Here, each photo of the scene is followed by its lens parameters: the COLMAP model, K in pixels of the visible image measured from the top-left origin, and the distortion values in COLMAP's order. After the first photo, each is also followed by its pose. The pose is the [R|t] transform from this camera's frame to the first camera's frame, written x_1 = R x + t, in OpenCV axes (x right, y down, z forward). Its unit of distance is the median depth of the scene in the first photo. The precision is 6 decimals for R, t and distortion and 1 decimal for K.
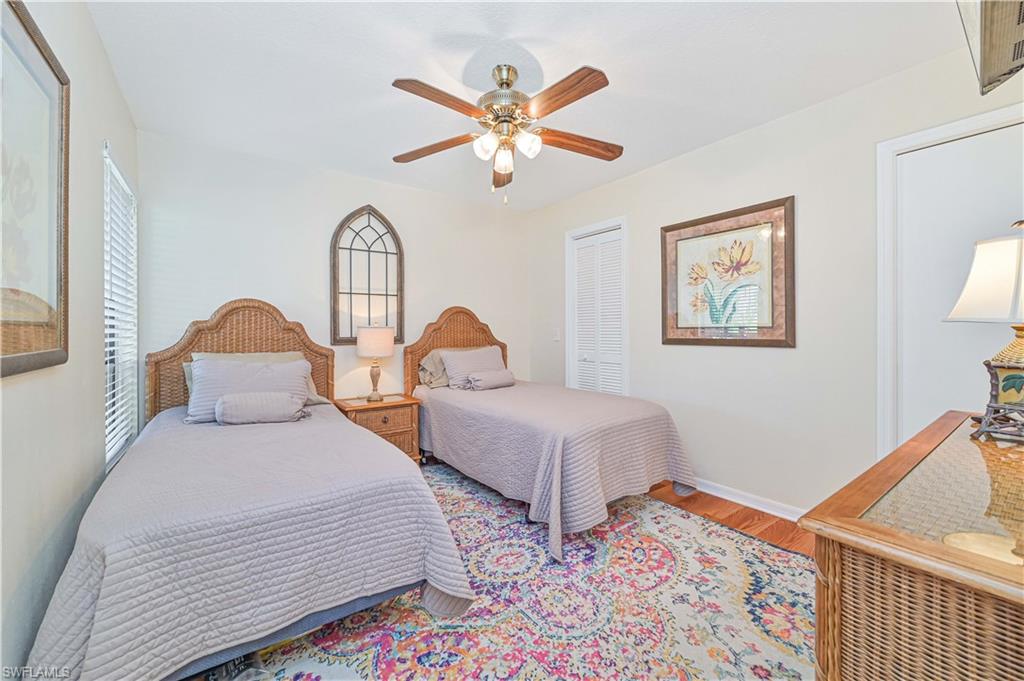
lens RADIAL K [[406.0, 0, 510.2], [0, 406.0, 331.7], [0, 0, 1]] dist [-0.003280, -0.000511]
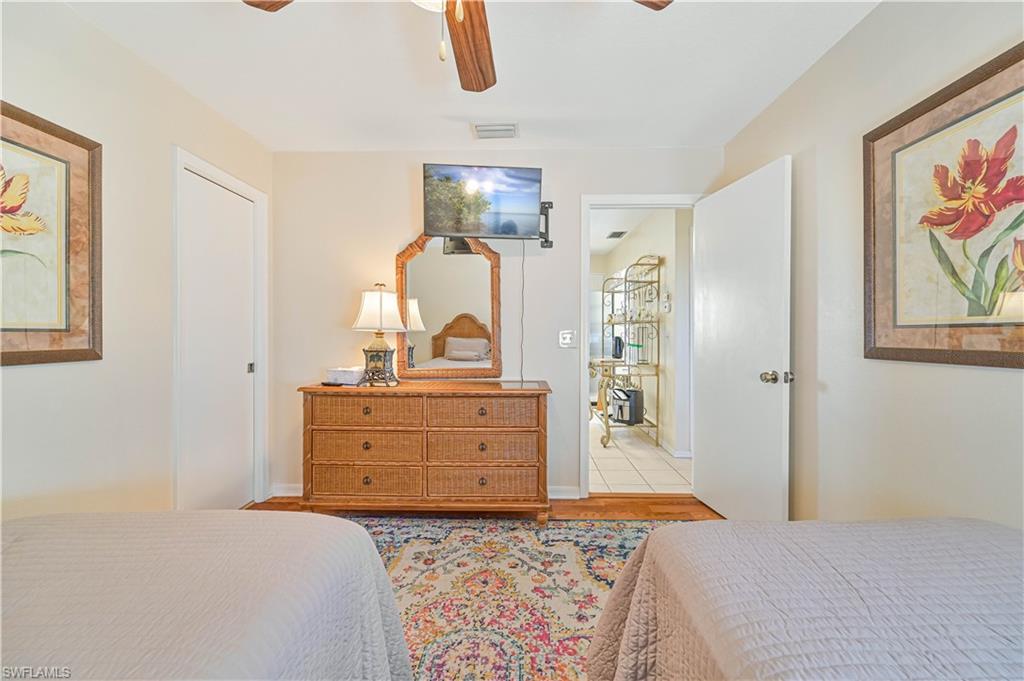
lens RADIAL K [[406.0, 0, 509.7], [0, 406.0, 338.7], [0, 0, 1]] dist [-0.003280, -0.000511]
pose [[-0.800192, -0.001901, 0.599741, -0.452437], [0.001409, 0.999986, 0.005049, 0.000709], [-0.599743, 0.004885, -0.800178, 1.740104]]
